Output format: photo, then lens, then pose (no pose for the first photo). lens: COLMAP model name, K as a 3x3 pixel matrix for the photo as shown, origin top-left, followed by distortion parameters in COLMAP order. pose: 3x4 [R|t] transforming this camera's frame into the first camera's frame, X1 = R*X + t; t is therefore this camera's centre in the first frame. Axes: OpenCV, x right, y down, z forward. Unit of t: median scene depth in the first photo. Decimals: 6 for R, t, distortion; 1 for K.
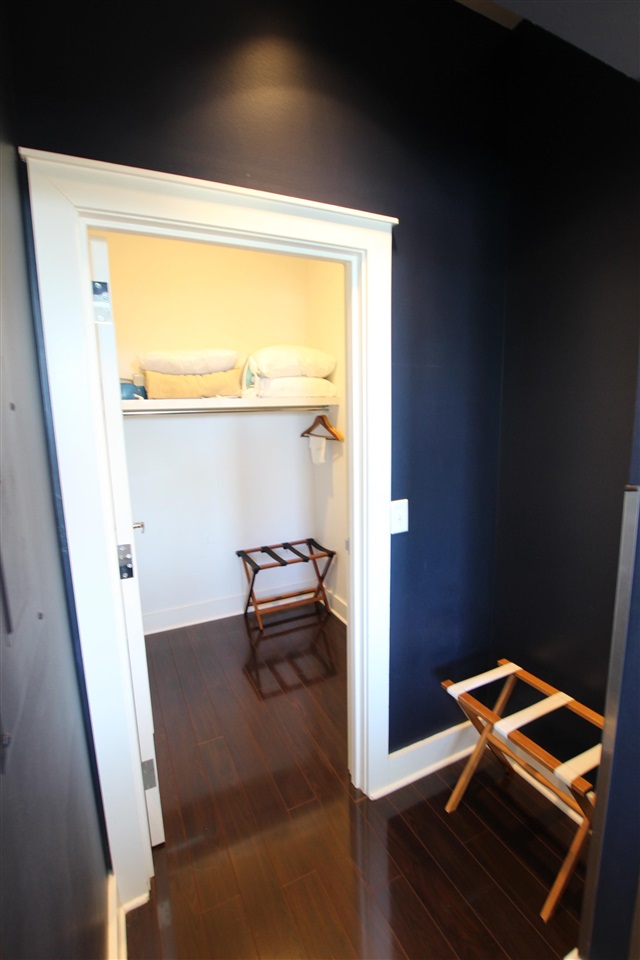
lens RADIAL K [[447.2, 0, 321.4], [0, 447.2, 479.2], [0, 0, 1]] dist [-0.032723, 0.004920]
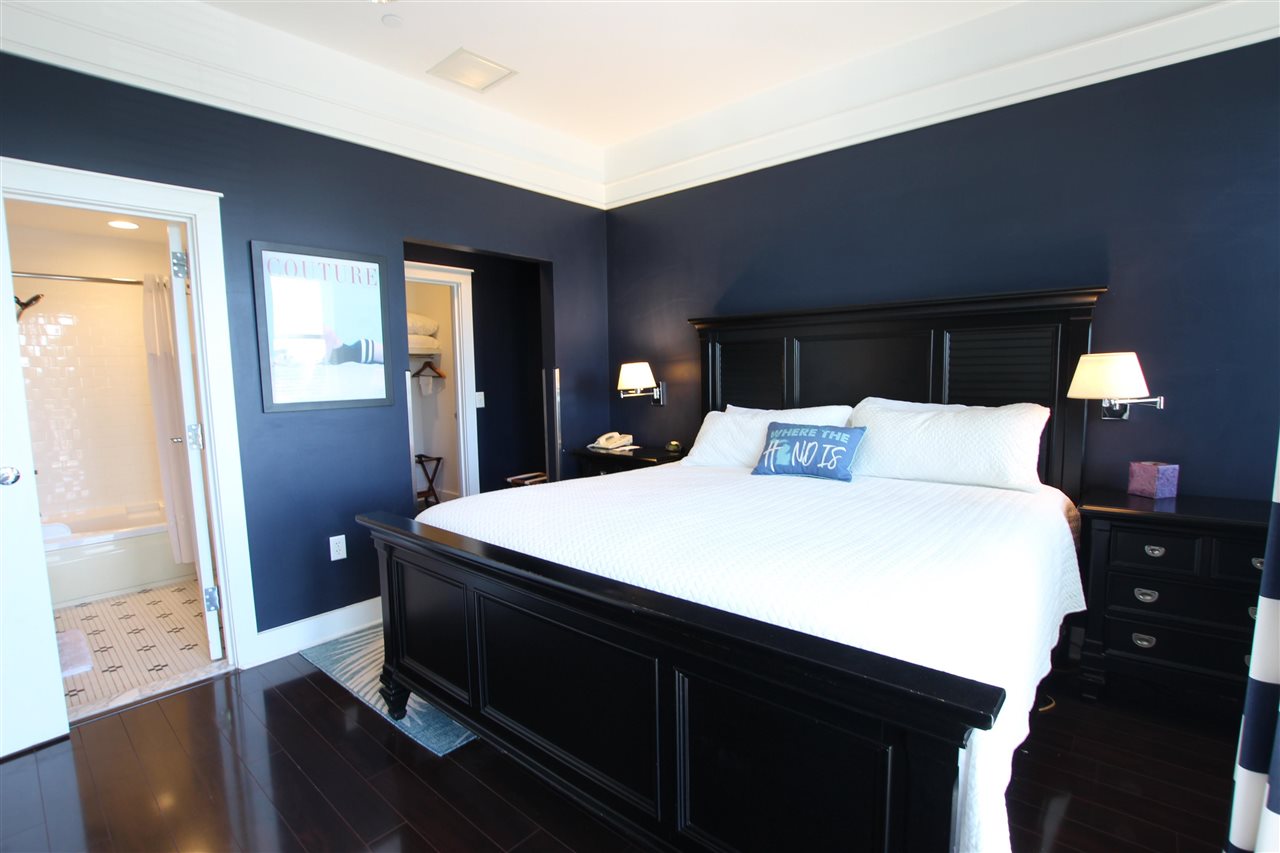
lens RADIAL K [[596.2, 0, 639.3], [0, 596.2, 428.6], [0, 0, 1]] dist [-0.032723, 0.004920]
pose [[0.921767, -0.029856, 0.386592, -0.122674], [0.057376, 0.996558, -0.059842, 0.231580], [-0.383475, 0.077341, 0.920307, -1.022430]]
